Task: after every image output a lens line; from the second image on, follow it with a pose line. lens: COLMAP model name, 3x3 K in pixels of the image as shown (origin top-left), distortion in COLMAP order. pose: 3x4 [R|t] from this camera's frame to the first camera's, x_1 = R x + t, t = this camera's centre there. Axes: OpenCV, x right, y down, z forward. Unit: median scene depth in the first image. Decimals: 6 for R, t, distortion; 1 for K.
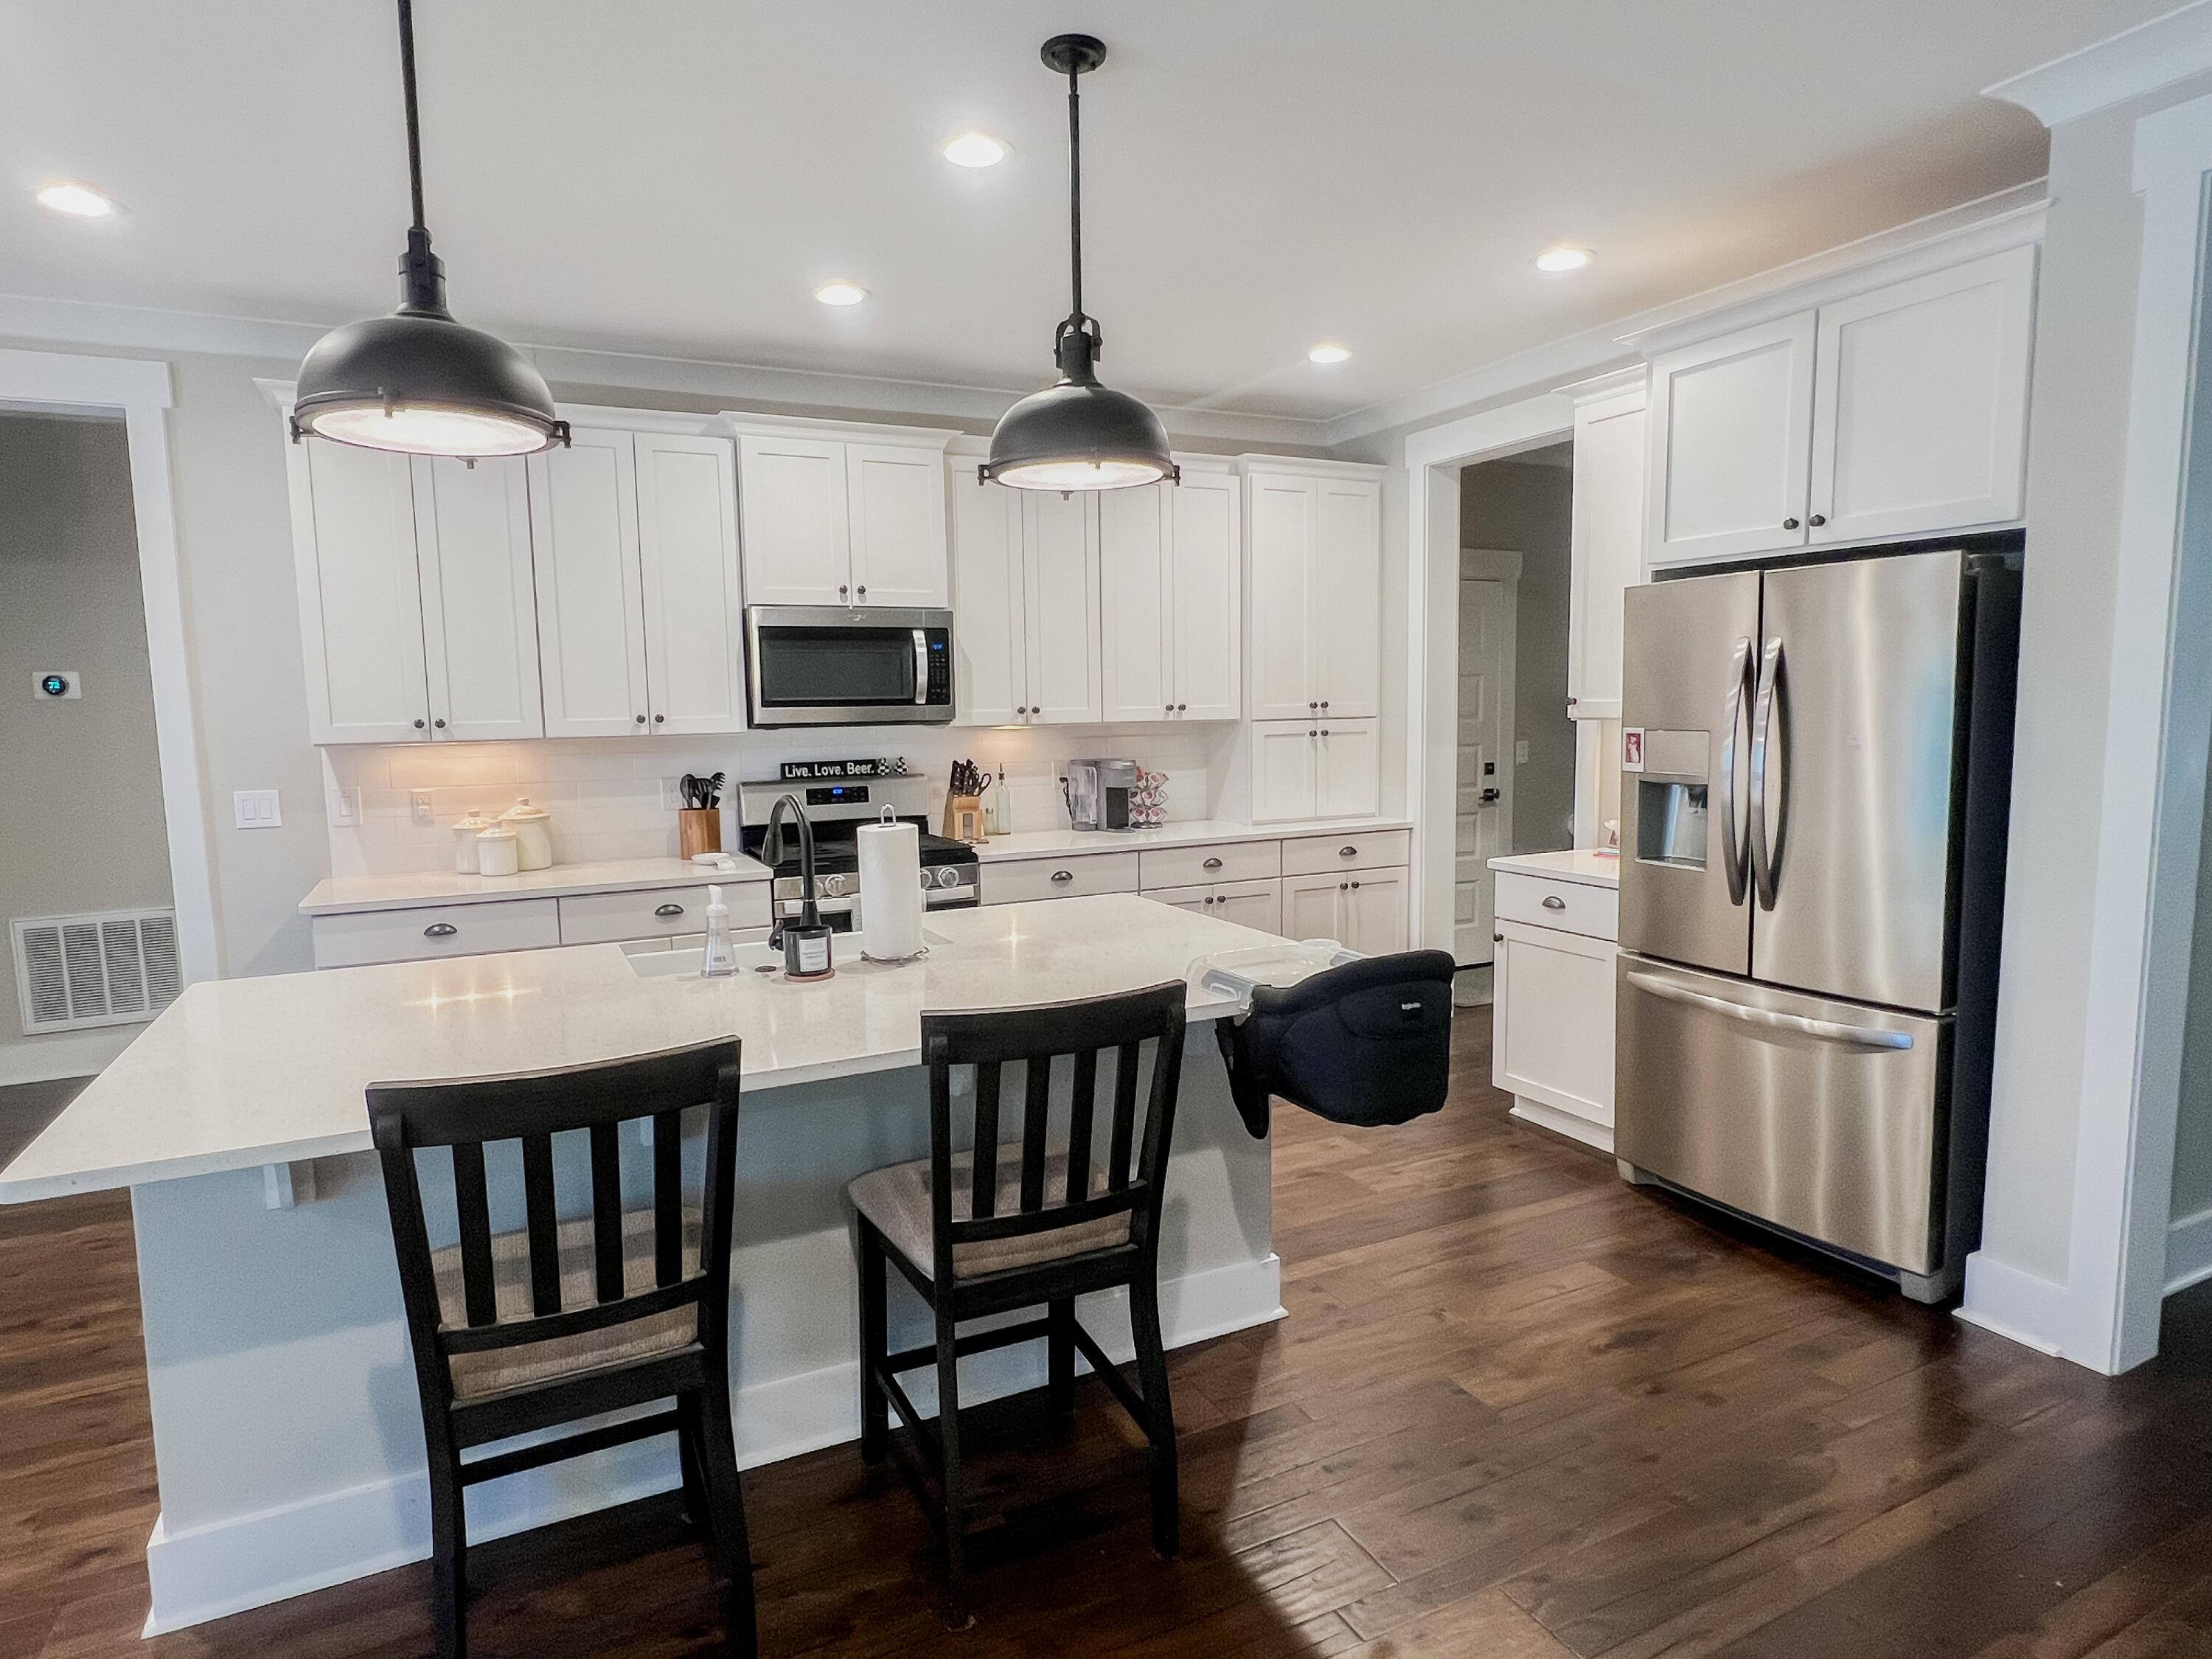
lens RADIAL K [[1280.2, 0, 1097.0], [0, 1280.2, 823.4], [0, 0, 1]] dist [0.019828, 0.000348]
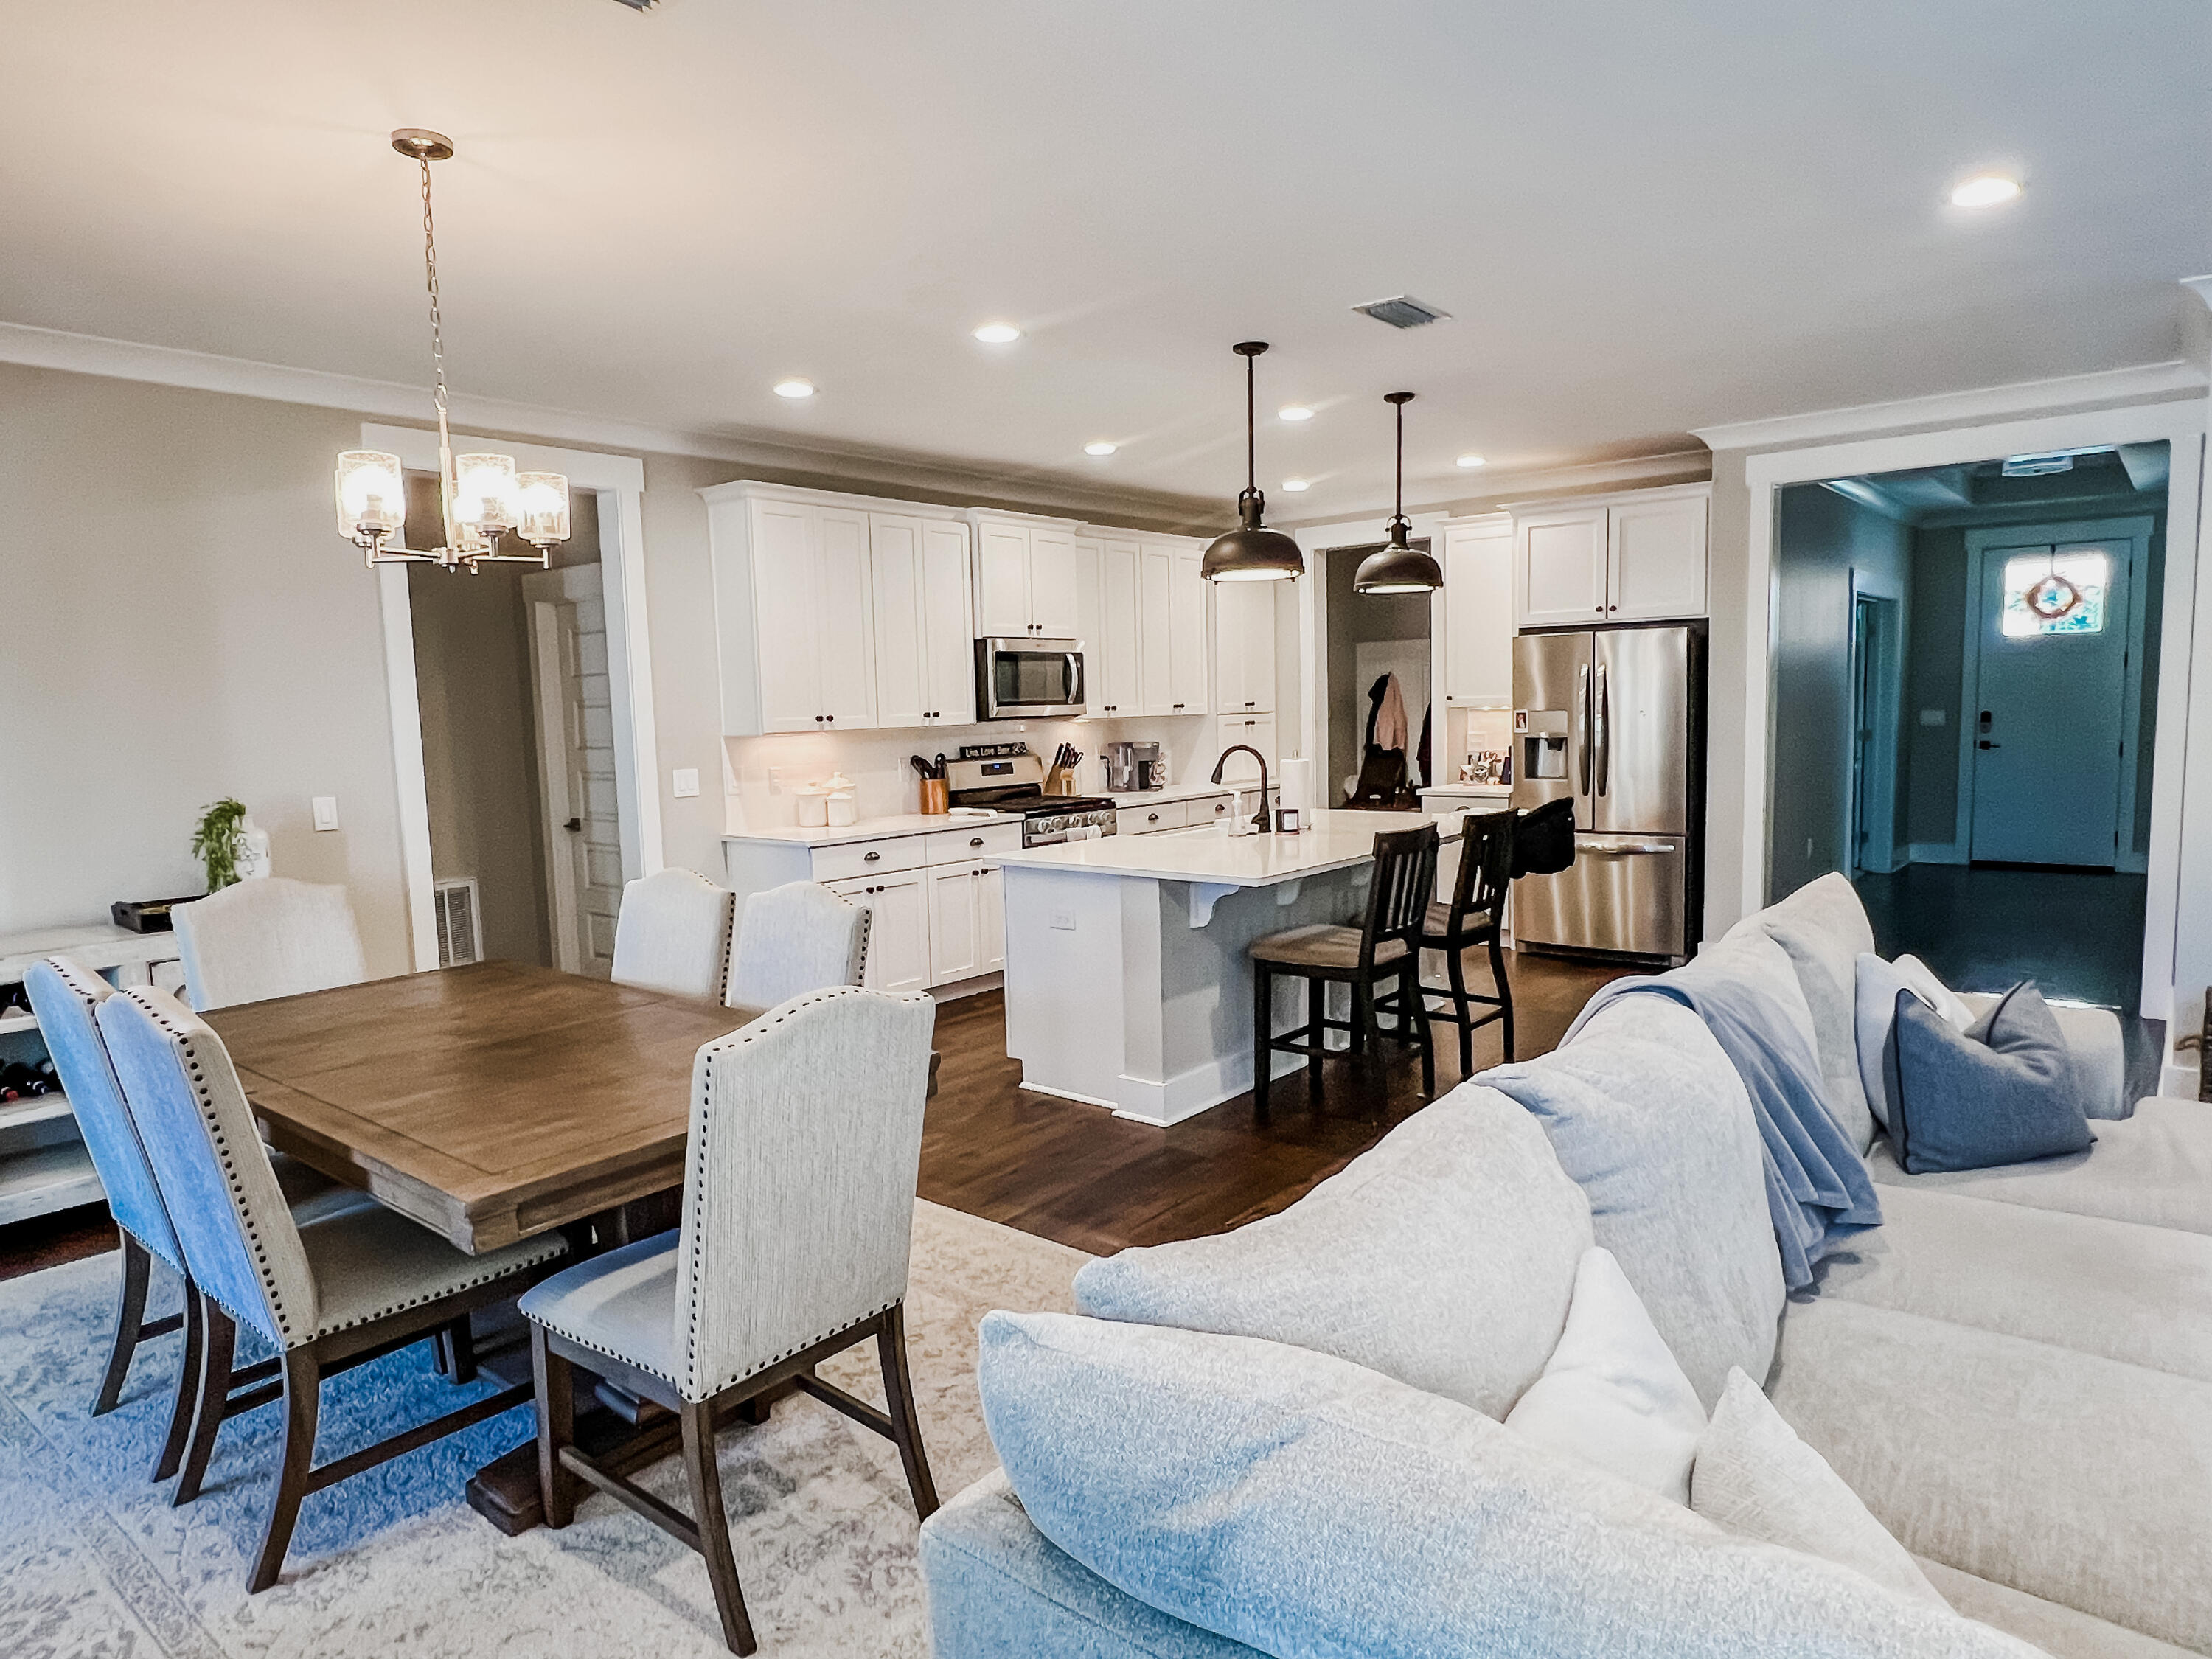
lens RADIAL K [[1268.1, 0, 1103.7], [0, 1268.1, 832.7], [0, 0, 1]] dist [-0.005690, -0.001162]
pose [[0.912027, -0.048888, 0.407207, -0.678795], [0.050207, 0.998711, 0.007451, 0.045239], [-0.407046, 0.013649, 0.913306, -0.342367]]
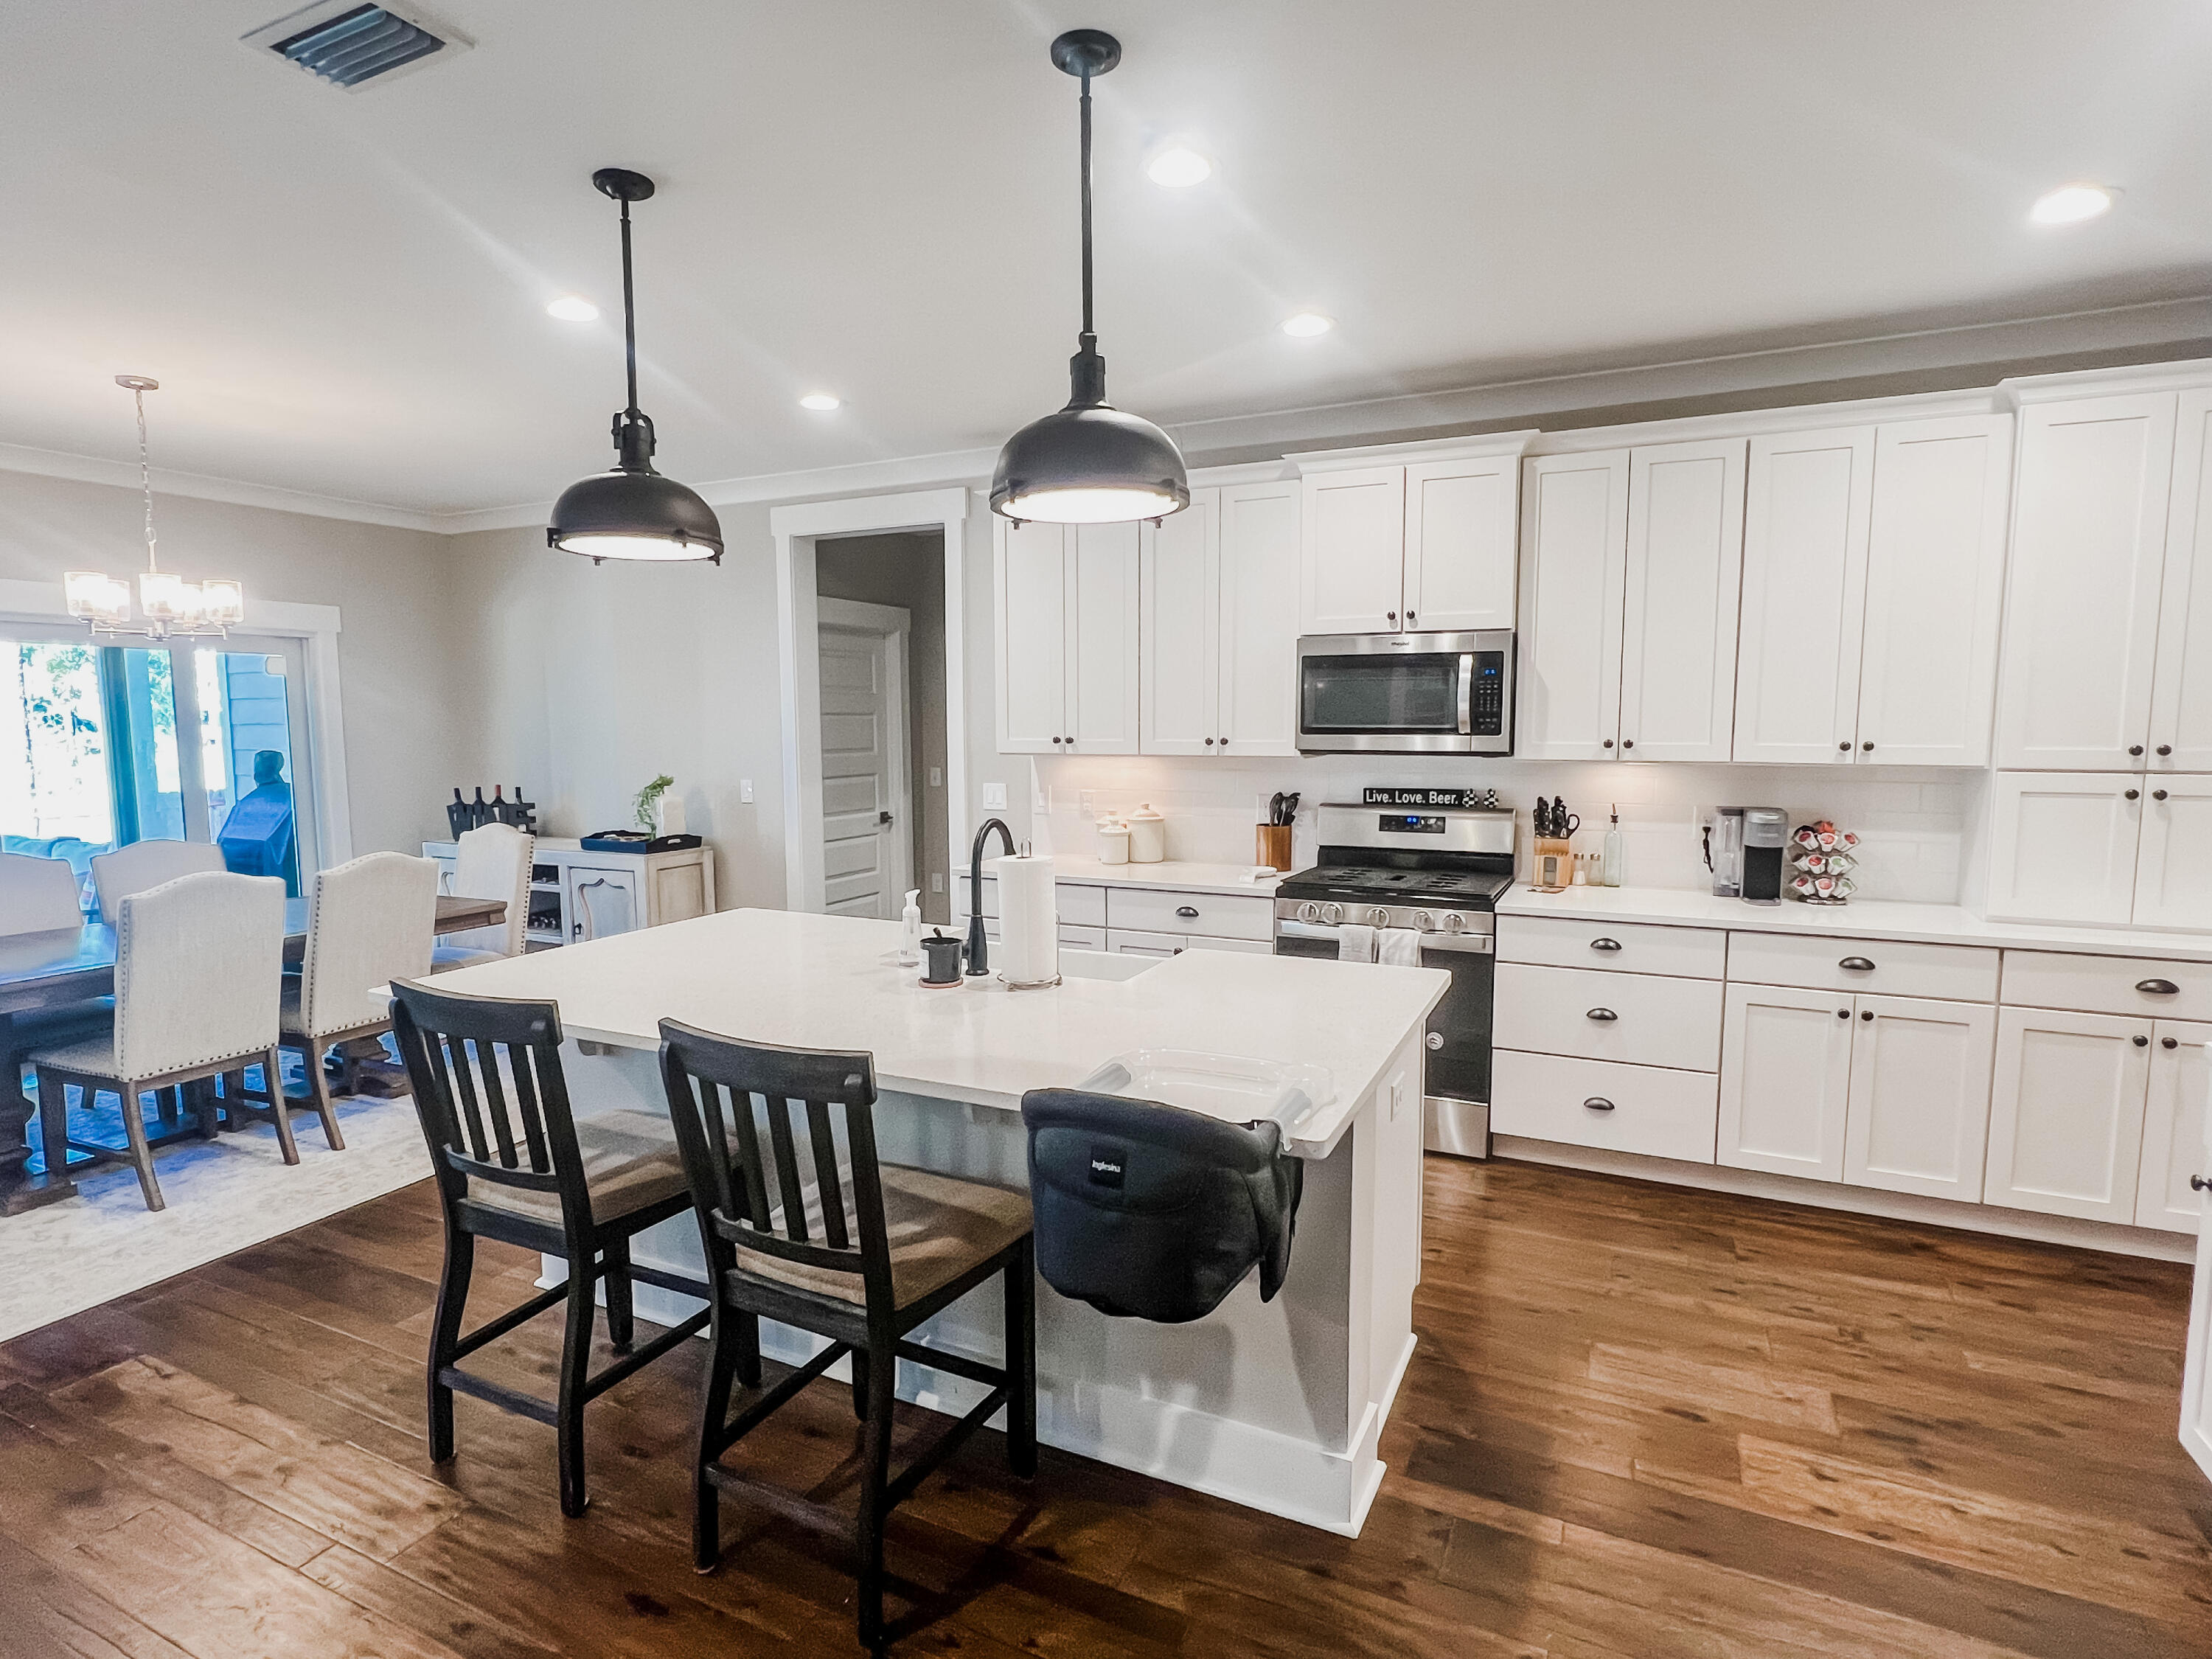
lens RADIAL K [[1172.2, 0, 1089.5], [0, 1172.2, 827.1], [0, 0, 1]] dist [0.004869, 0.000490]
pose [[0.609097, 0.091744, -0.787771, 0.355805], [-0.086805, 0.995031, 0.048764, -0.042122], [0.788331, 0.038681, 0.614034, 0.257219]]
